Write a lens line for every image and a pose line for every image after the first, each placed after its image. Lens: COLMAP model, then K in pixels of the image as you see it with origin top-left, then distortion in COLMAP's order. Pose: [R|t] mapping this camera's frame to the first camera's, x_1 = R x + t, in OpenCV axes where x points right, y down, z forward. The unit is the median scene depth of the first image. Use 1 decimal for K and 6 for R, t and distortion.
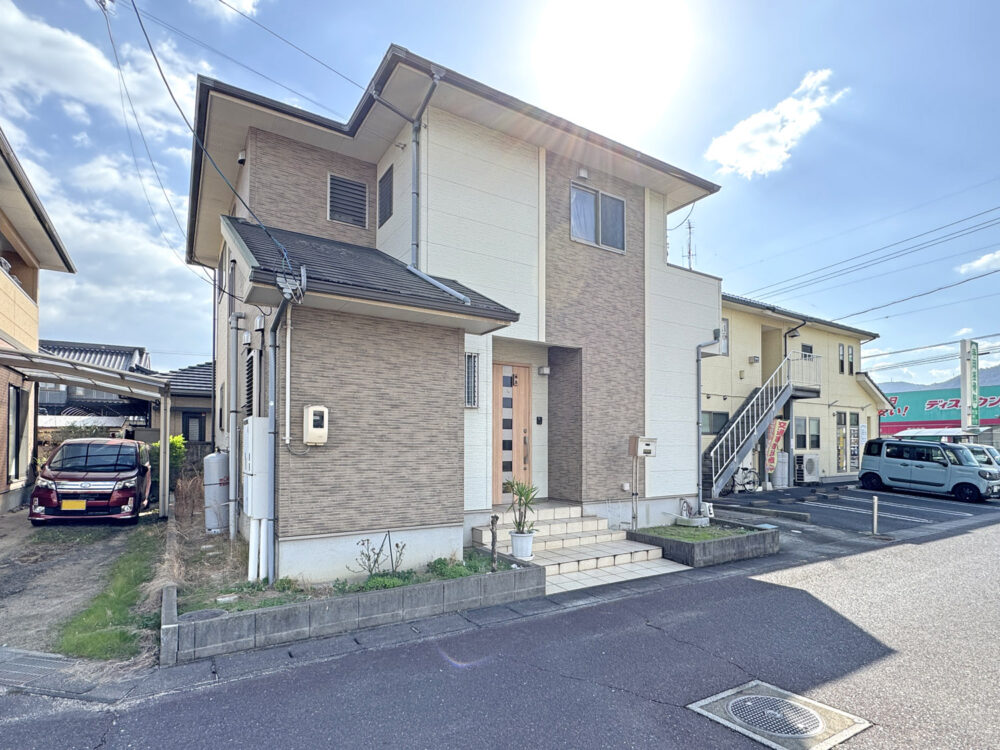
lens RADIAL K [[533.5, 0, 402.5], [0, 533.5, 429.6], [0, 0, 1]] dist [-0.000386, 0.000383]
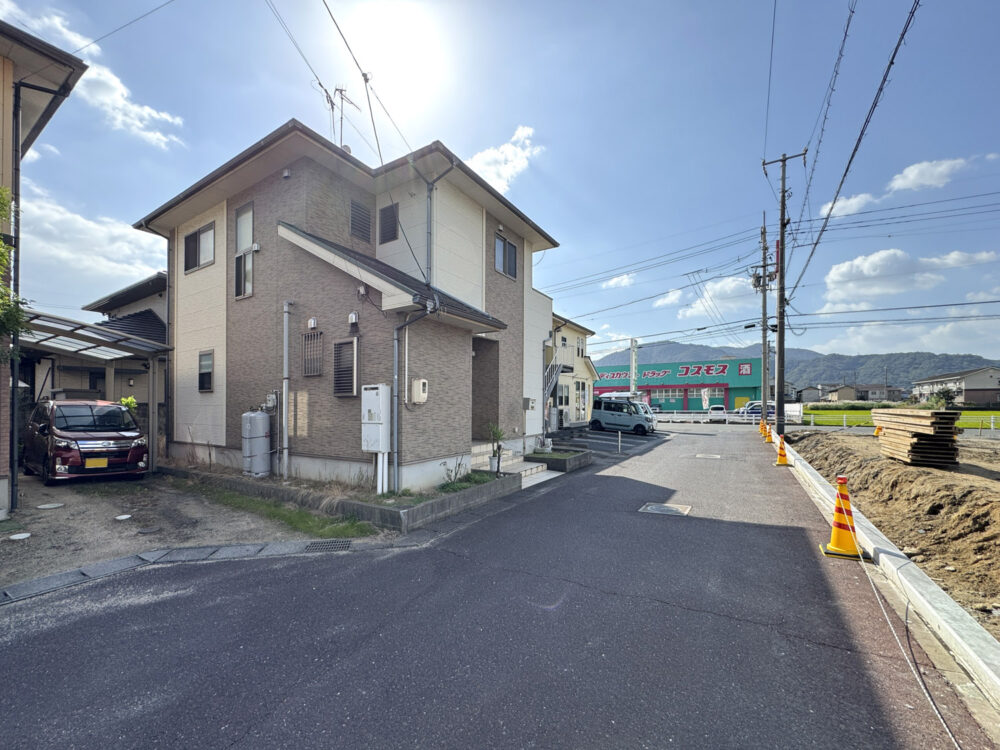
lens RADIAL K [[546.0, 0, 417.3], [0, 546.0, 407.7], [0, 0, 1]] dist [0.000345, 0.000063]
pose [[0.870153, -0.009269, 0.492694, -0.654363], [-0.007551, 0.999455, 0.032138, -0.007732], [-0.492723, -0.031685, 0.869609, -0.270749]]
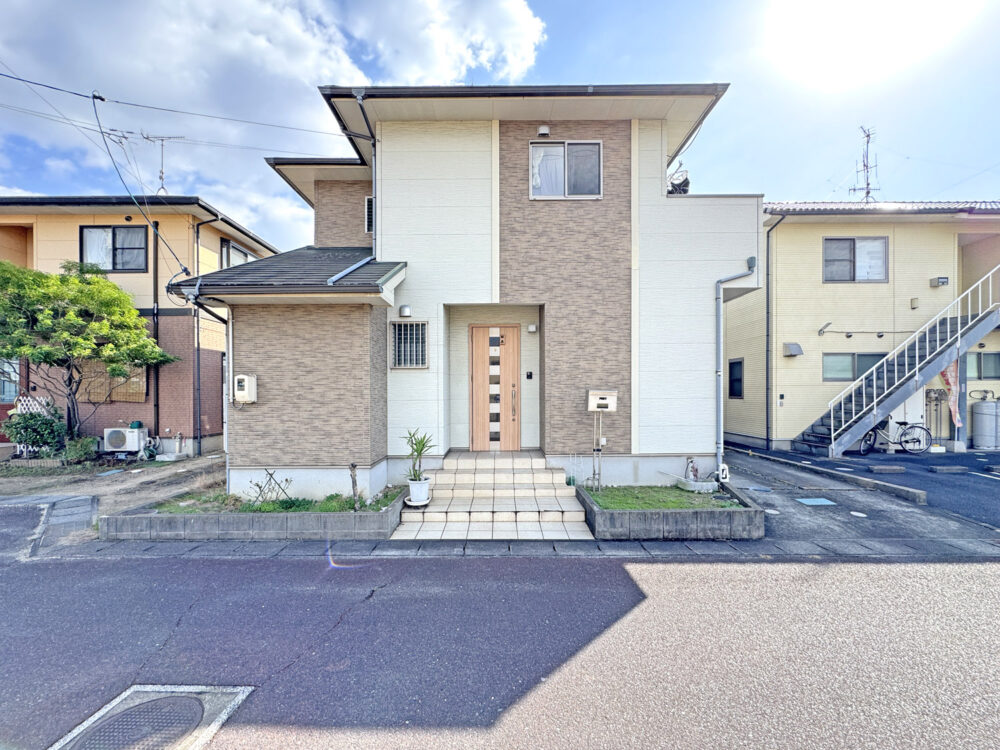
lens RADIAL K [[378.4, 0, 467.7], [0, 378.4, 389.7], [0, 0, 1]] dist [-0.000577, 0.000030]
pose [[0.862273, -0.014545, -0.506235, 0.574223], [0.026532, 0.999512, 0.016475, -0.004342], [0.505748, -0.027638, 0.862238, 0.298454]]
